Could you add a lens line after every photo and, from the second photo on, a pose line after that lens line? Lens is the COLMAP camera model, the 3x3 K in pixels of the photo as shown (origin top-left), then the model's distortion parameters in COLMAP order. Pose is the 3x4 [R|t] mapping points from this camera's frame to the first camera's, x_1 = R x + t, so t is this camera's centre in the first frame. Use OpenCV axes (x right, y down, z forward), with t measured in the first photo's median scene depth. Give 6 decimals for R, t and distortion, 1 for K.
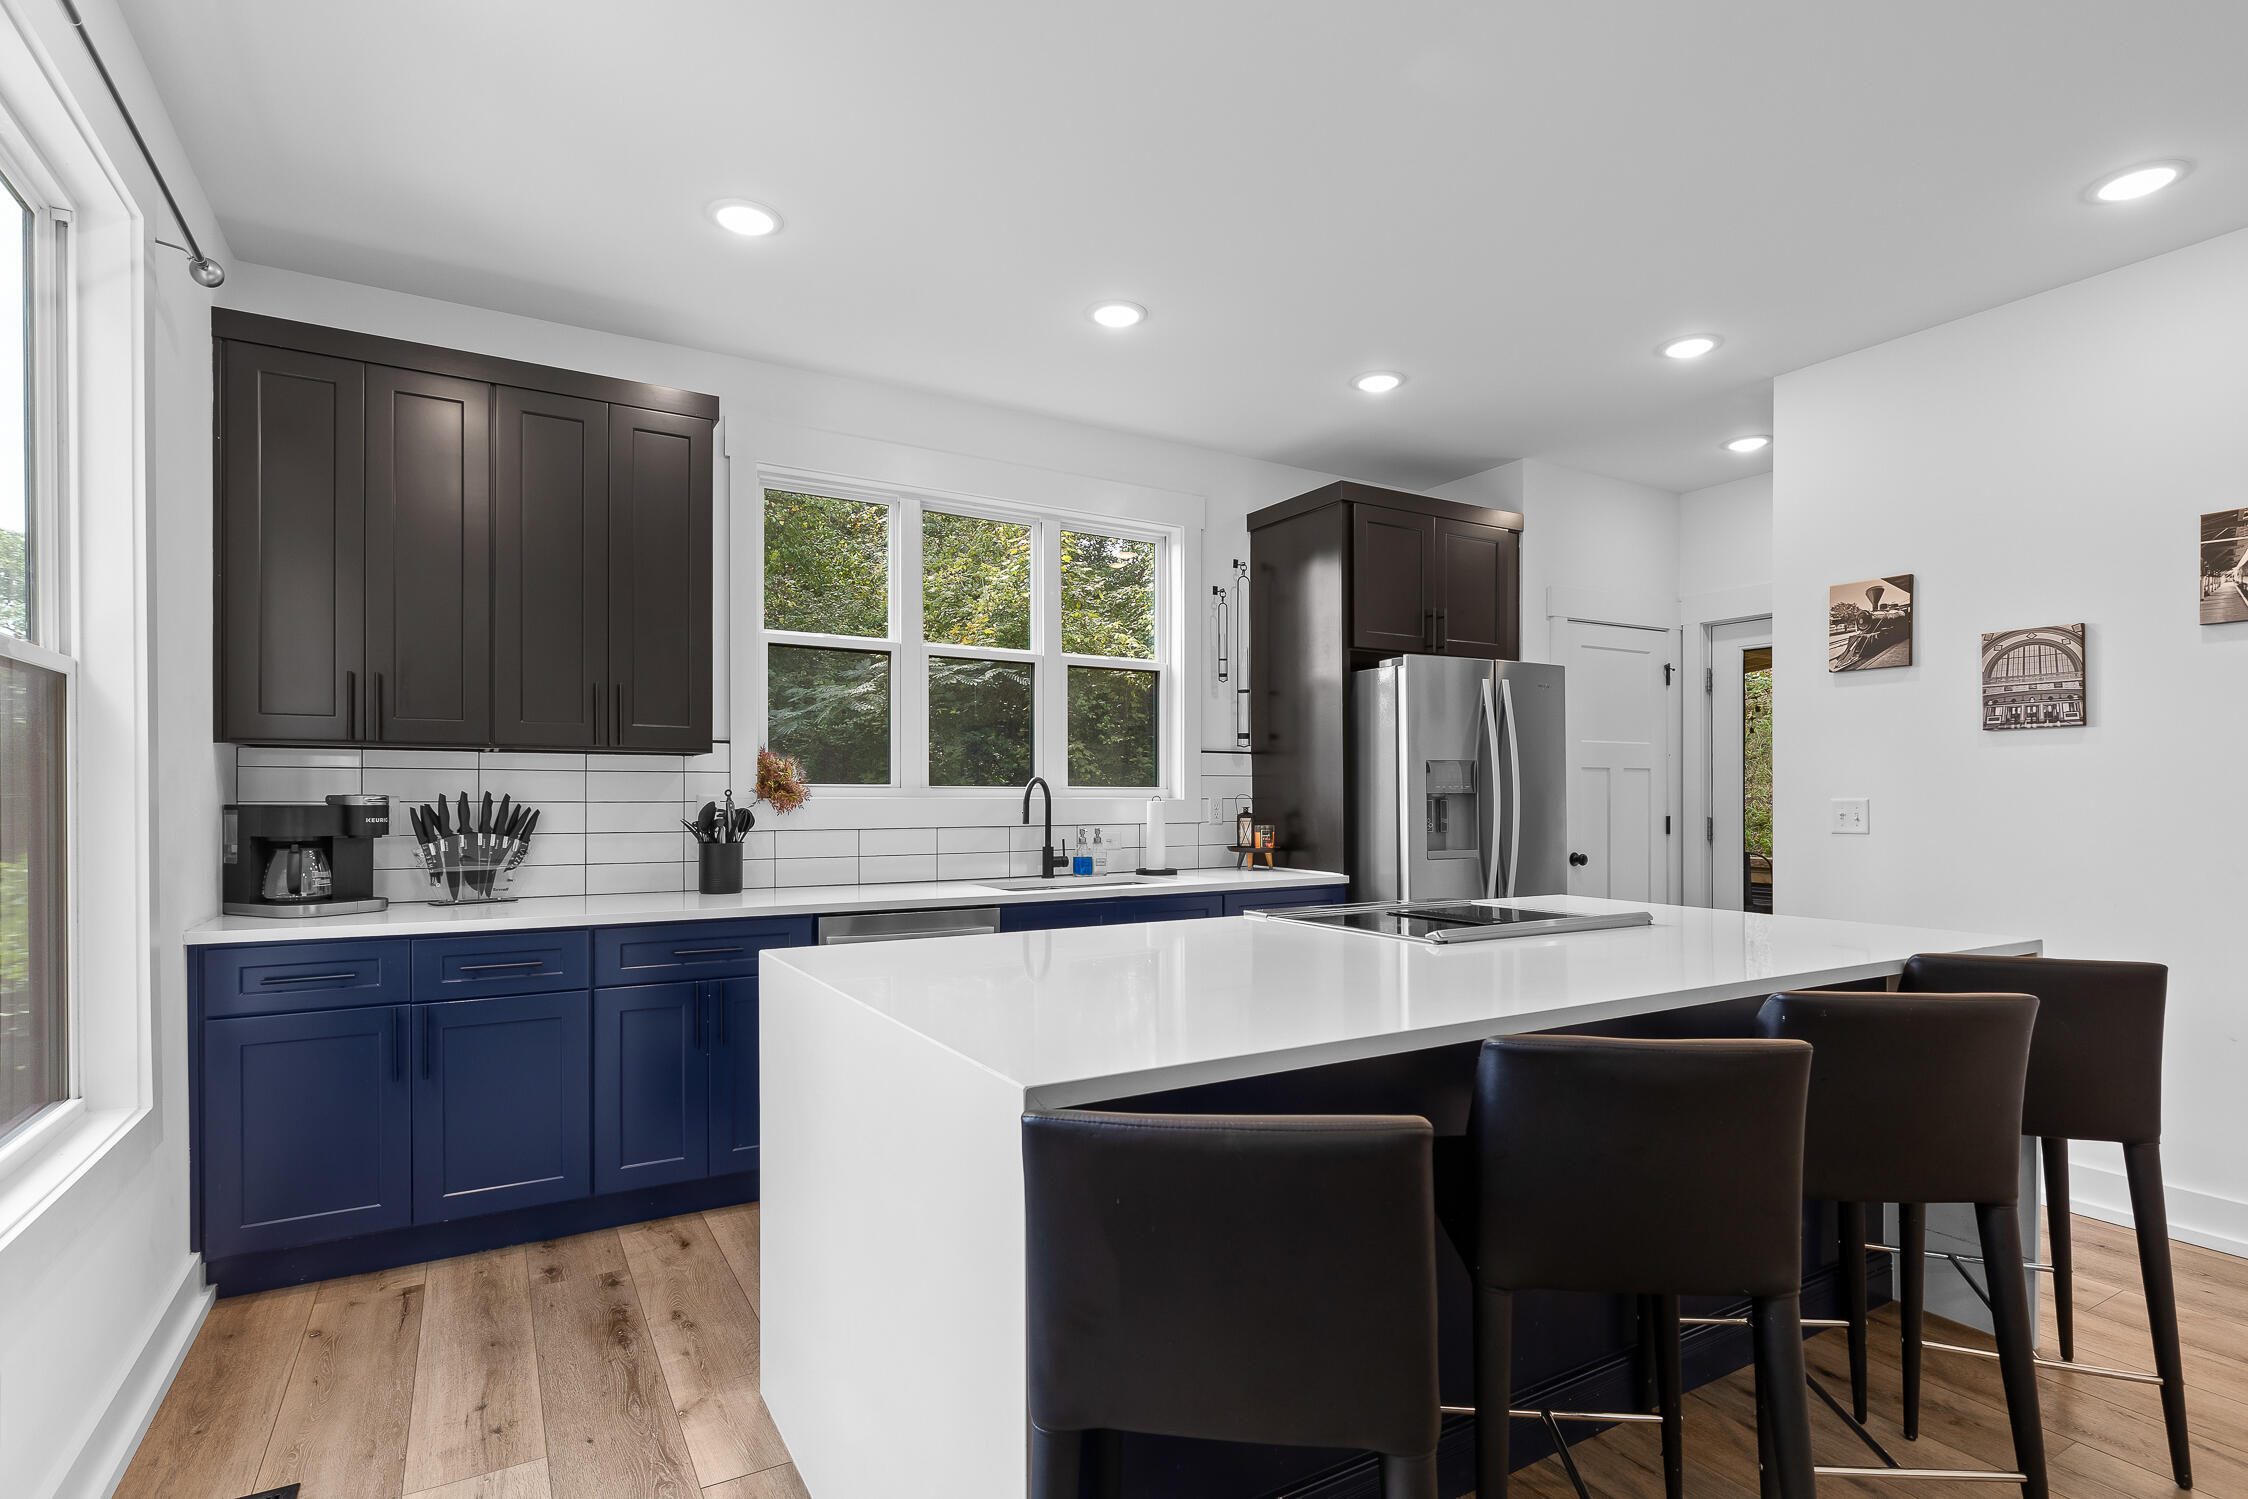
lens RADIAL K [[1109.3, 0, 1075.6], [0, 1109.3, 785.9], [0, 0, 1]] dist [0.014928, 0.000022]
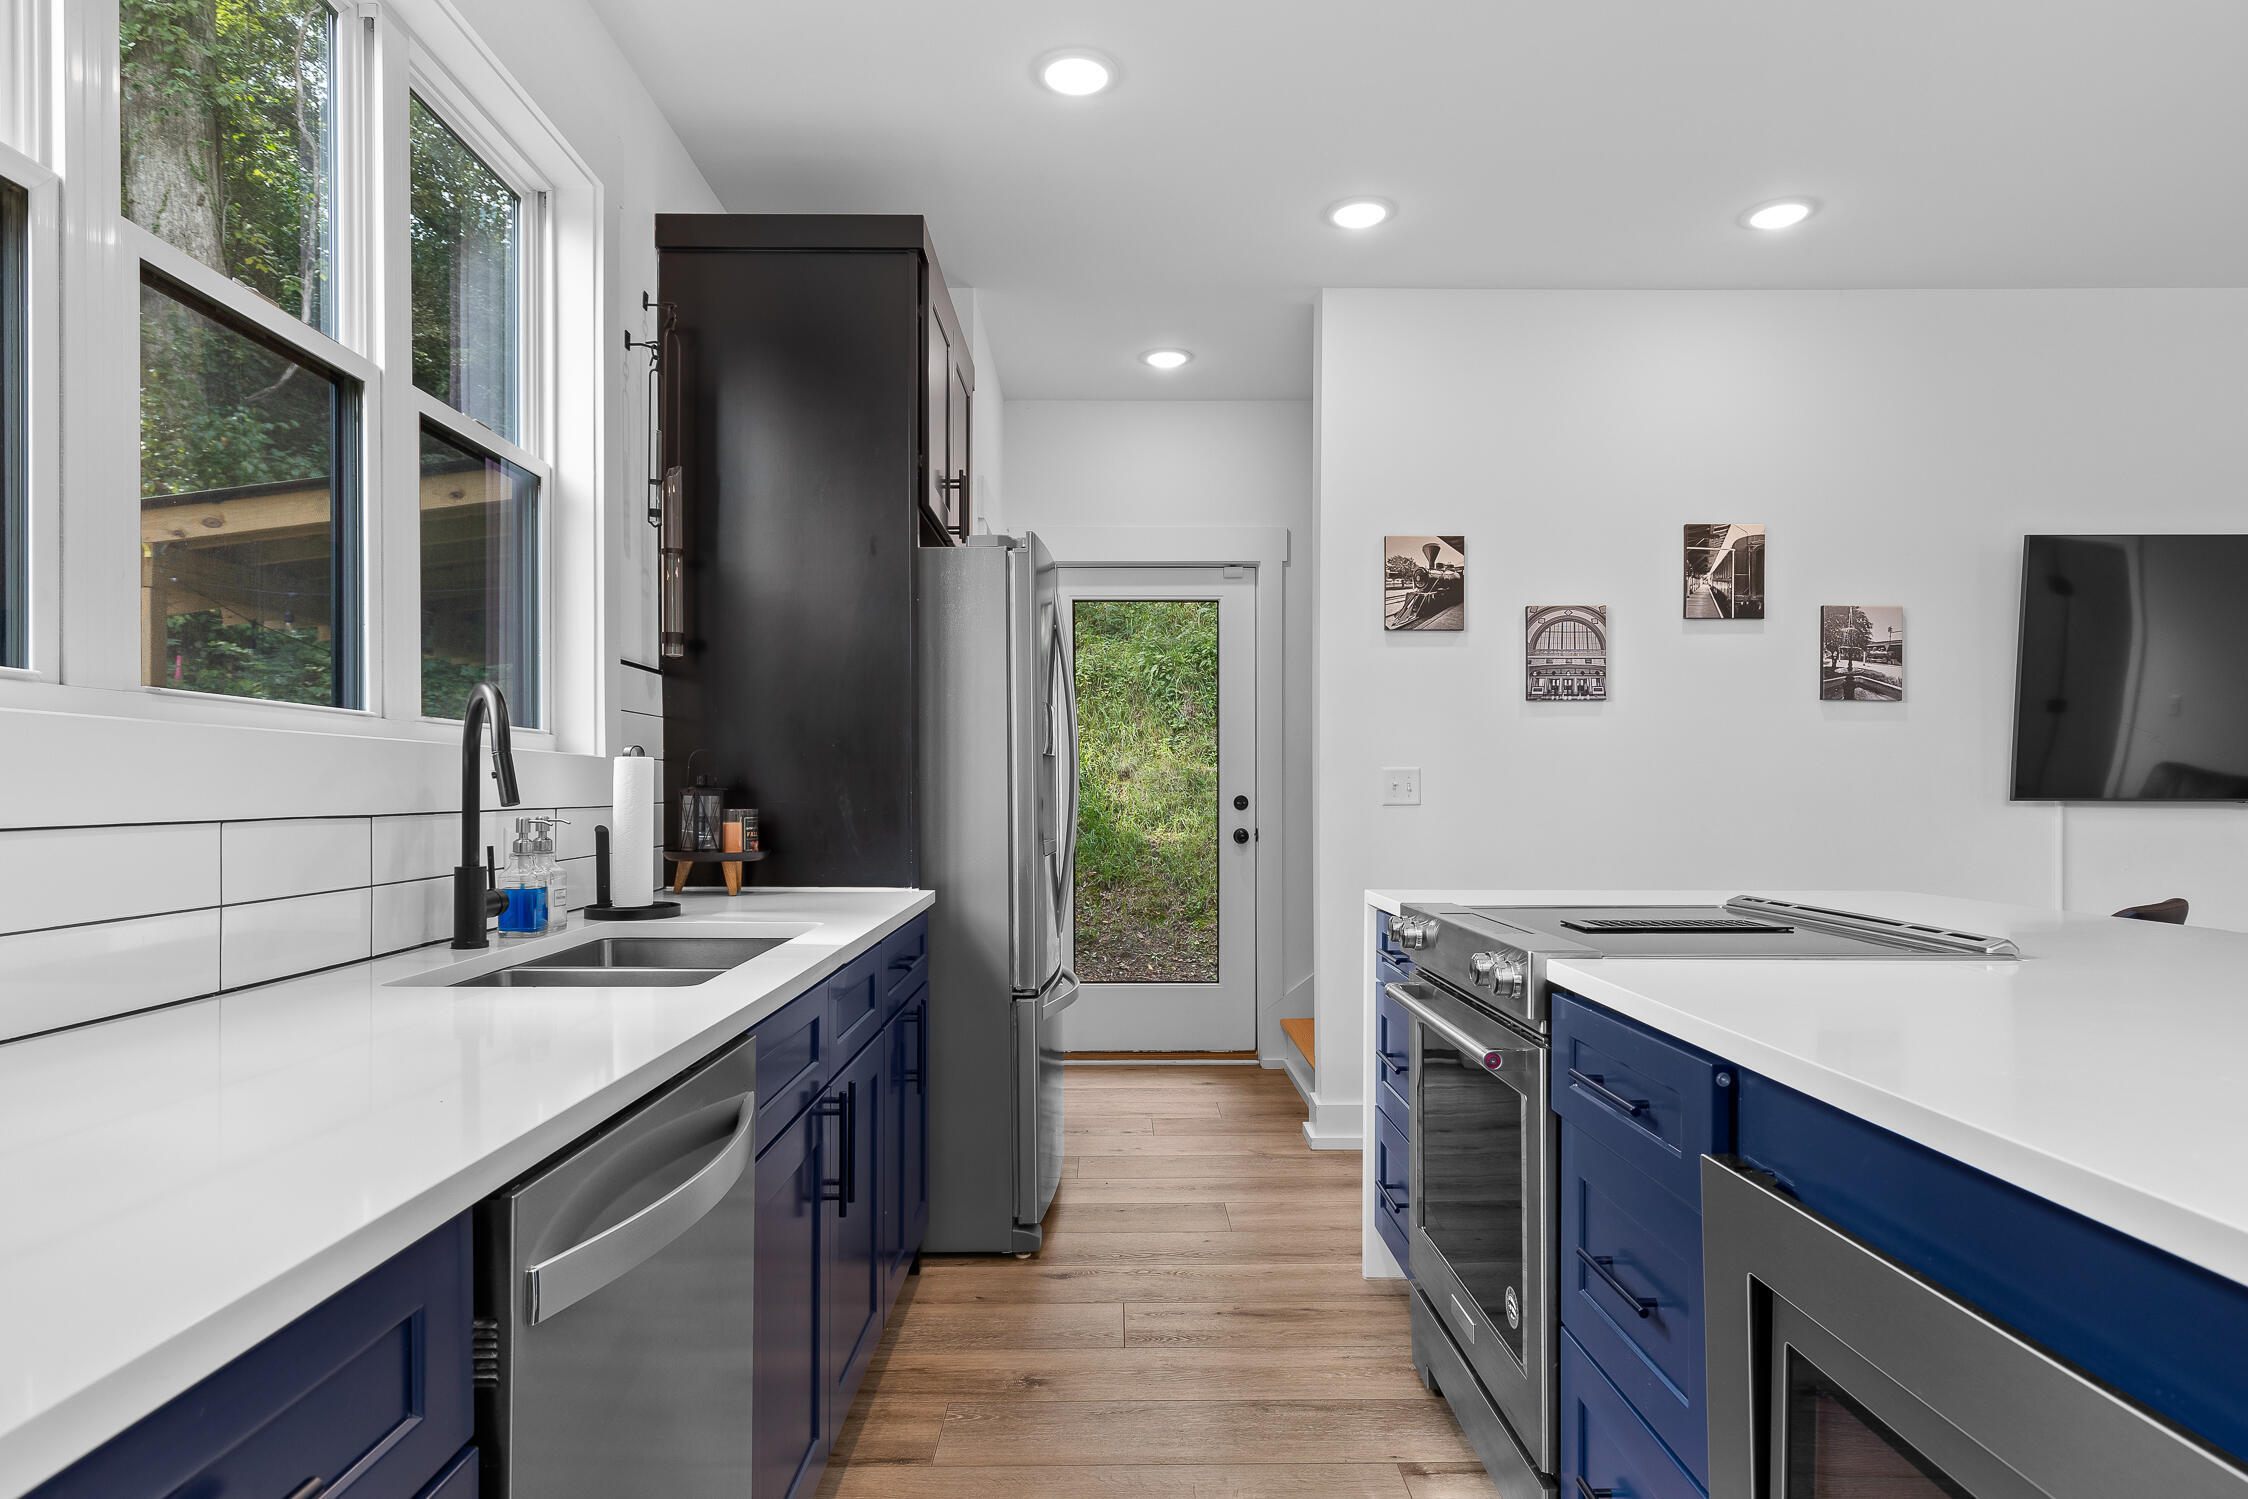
lens RADIAL K [[1316.4, 0, 1128.6], [0, 1316.4, 783.7], [0, 0, 1]] dist [0.010616, -0.000101]
pose [[0.473718, 0.006402, 0.880653, -0.390159], [-0.008181, 0.999962, -0.002868, 0.030493], [-0.880638, -0.005846, 0.473753, 0.701314]]
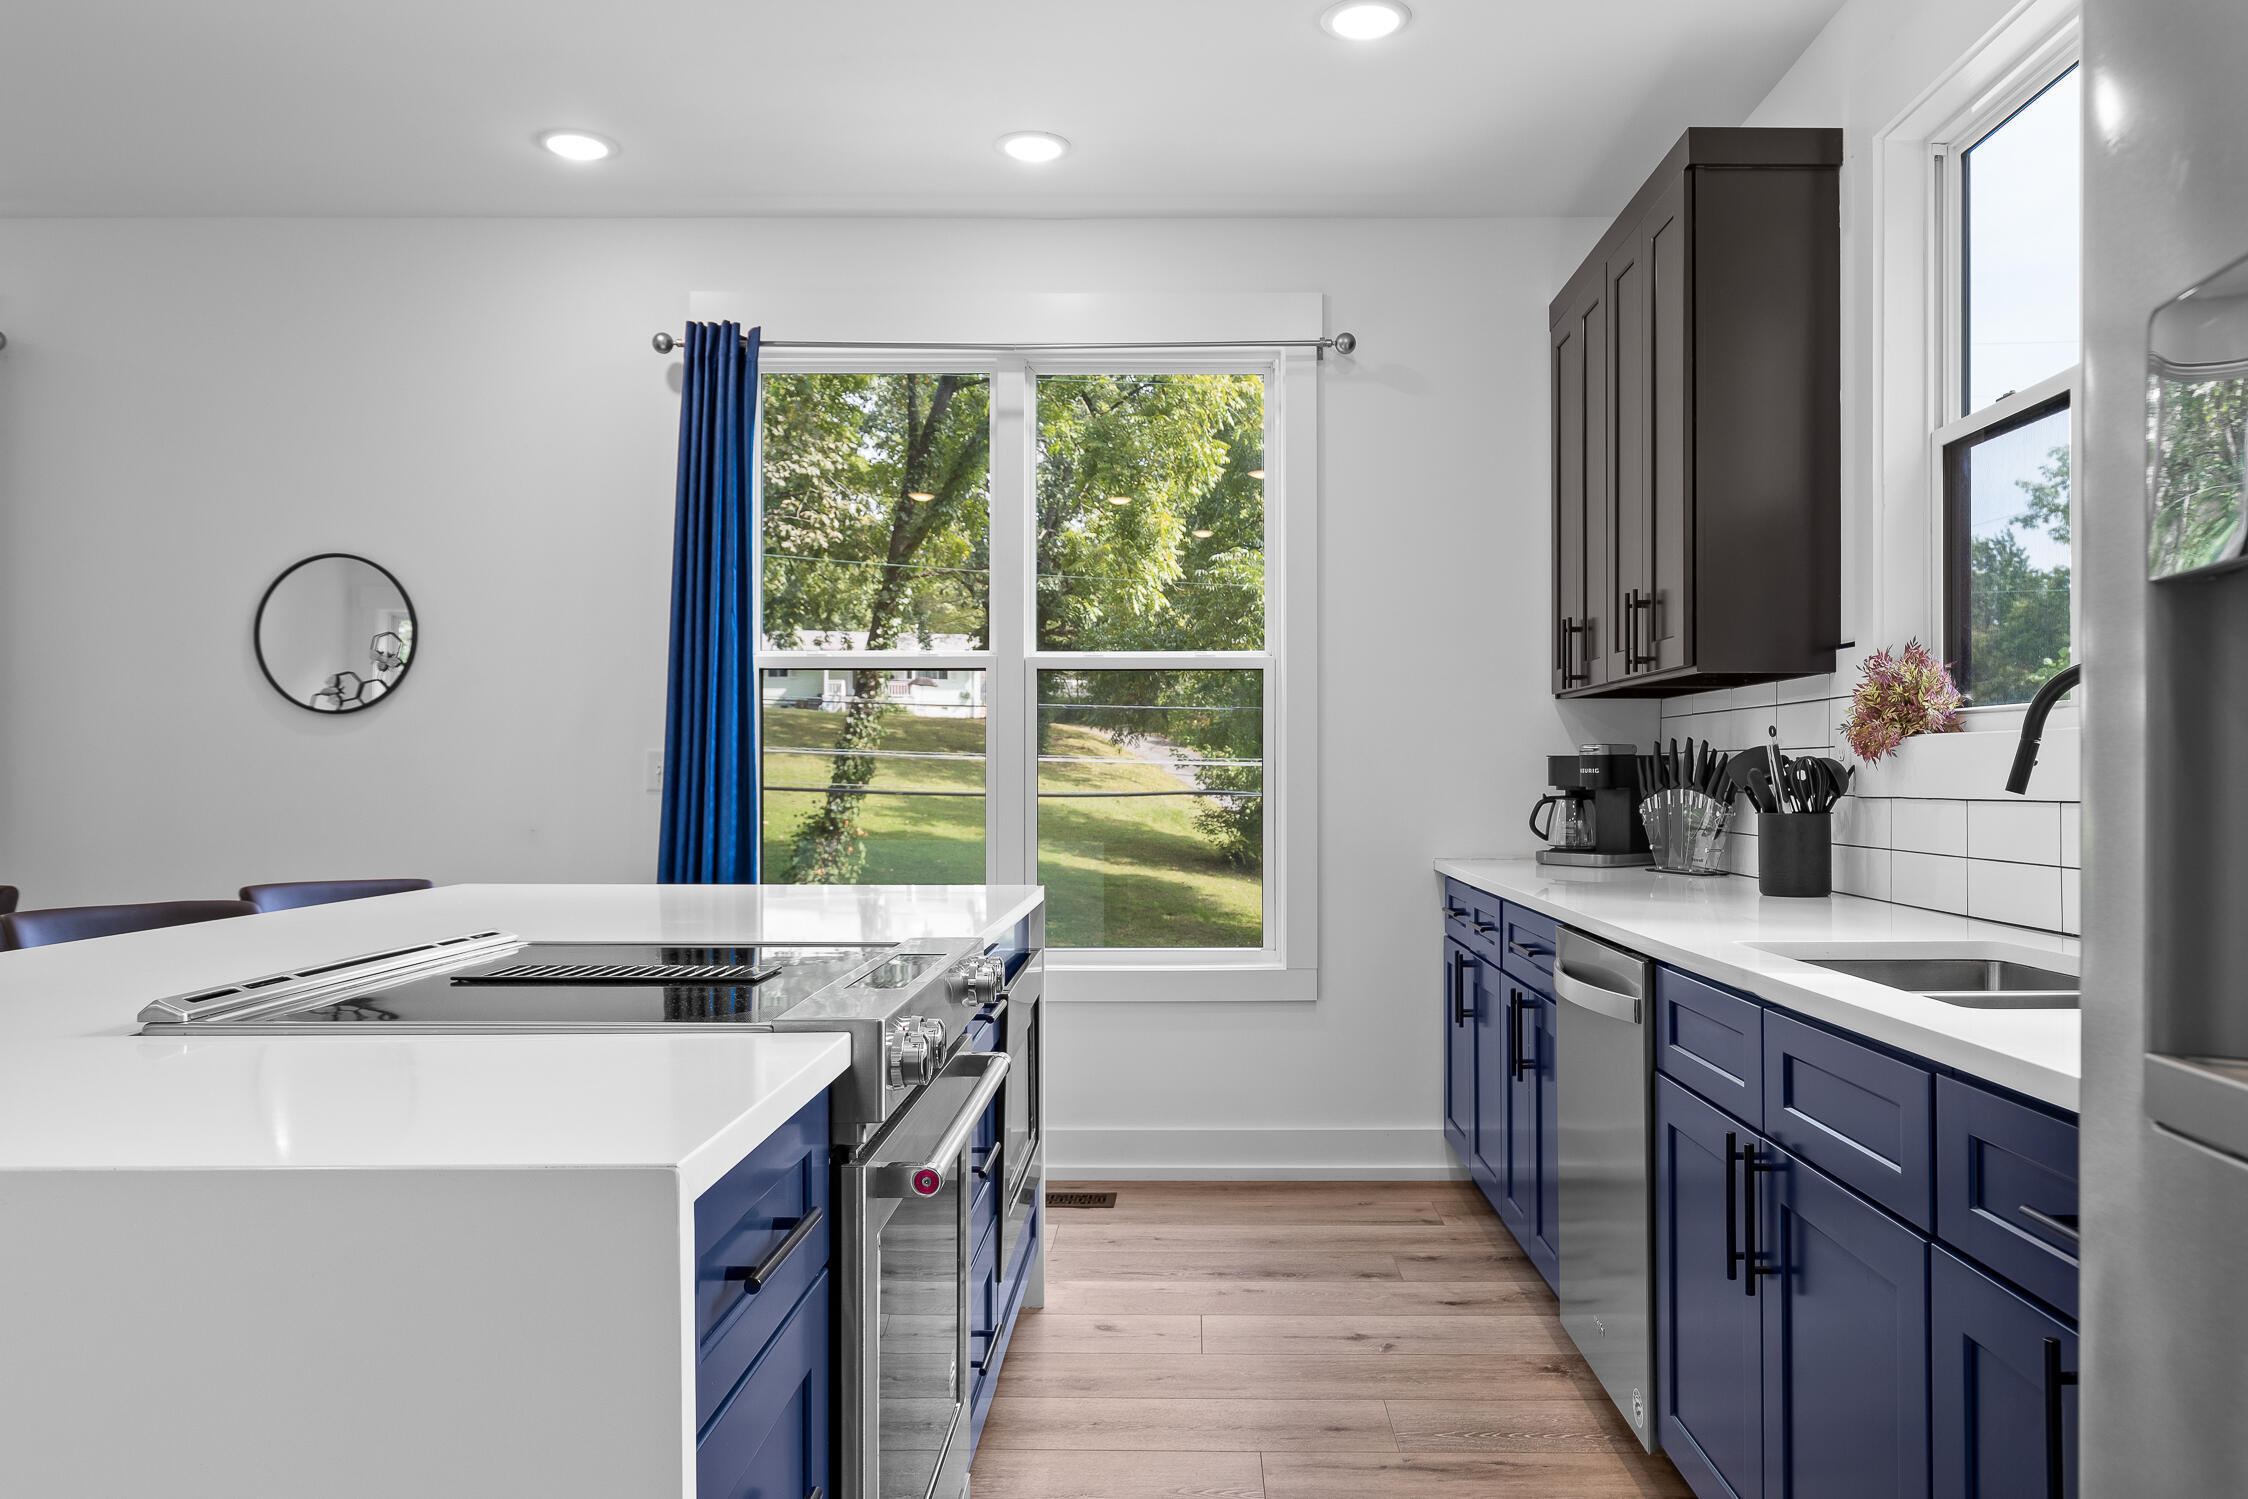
lens RADIAL K [[1583.9, 0, 1189.9], [0, 1583.9, 757.0], [0, 0, 1]] dist [-0.008645, 0.017334]
pose [[-0.472779, -0.008914, -0.881136, 0.623302], [0.008538, 0.999856, -0.014697, 0.031781], [0.881140, -0.014471, -0.472634, 1.164087]]
